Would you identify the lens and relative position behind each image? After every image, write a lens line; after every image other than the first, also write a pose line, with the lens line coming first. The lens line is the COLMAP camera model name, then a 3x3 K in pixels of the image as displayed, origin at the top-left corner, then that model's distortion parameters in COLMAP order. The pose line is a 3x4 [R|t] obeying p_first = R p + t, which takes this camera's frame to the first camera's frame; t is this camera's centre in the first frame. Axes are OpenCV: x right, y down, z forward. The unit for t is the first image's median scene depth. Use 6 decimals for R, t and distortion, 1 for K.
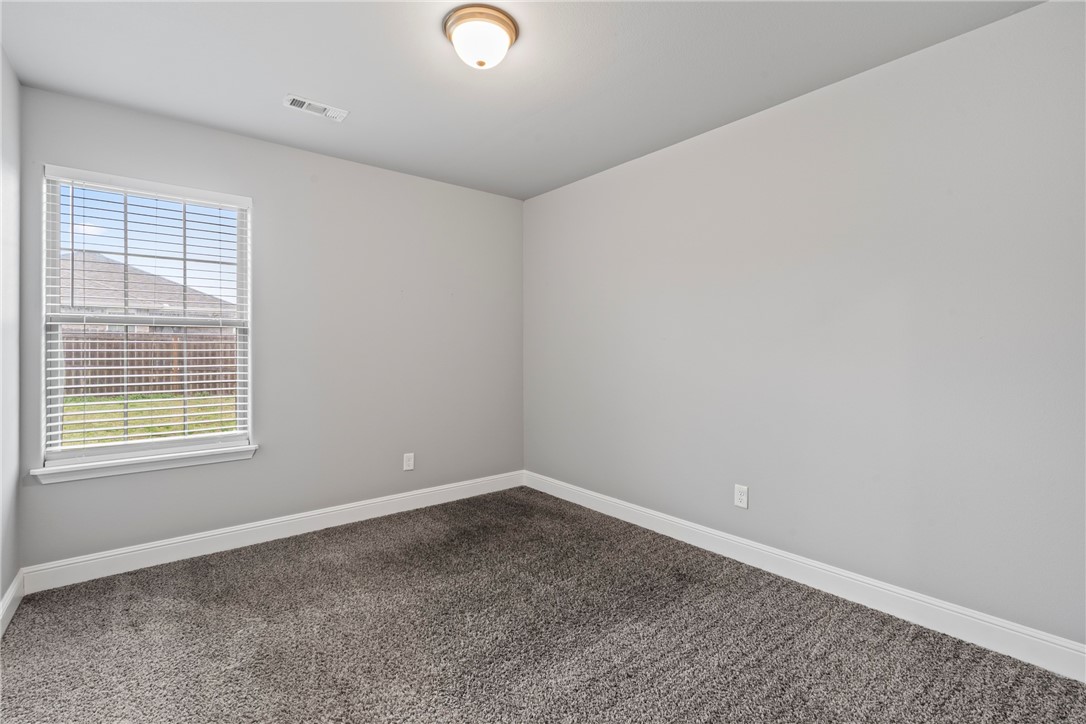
lens RADIAL K [[498.0, 0, 542.2], [0, 498.0, 347.2], [0, 0, 1]] dist [-0.001875, 0.000478]
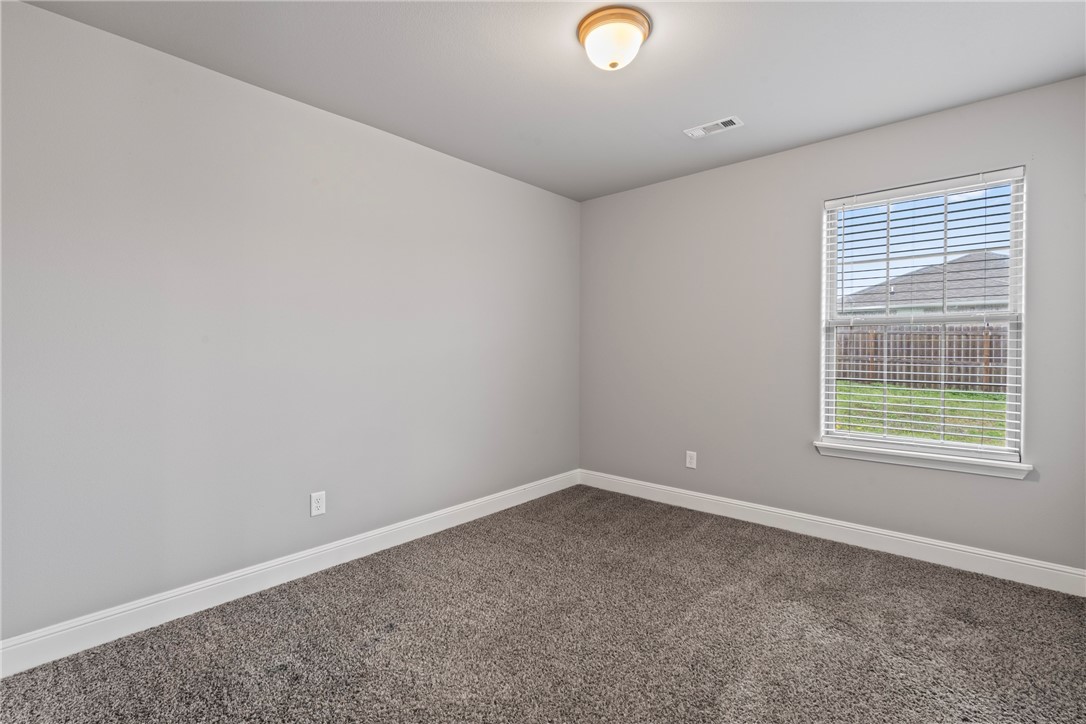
lens RADIAL K [[498.0, 0, 542.2], [0, 498.0, 347.2], [0, 0, 1]] dist [-0.001875, 0.000478]
pose [[0.149587, 0.005370, -0.988734, 0.110908], [0.000354, 0.999985, 0.005485, -0.001626], [0.988749, -0.001171, 0.149583, 0.086906]]
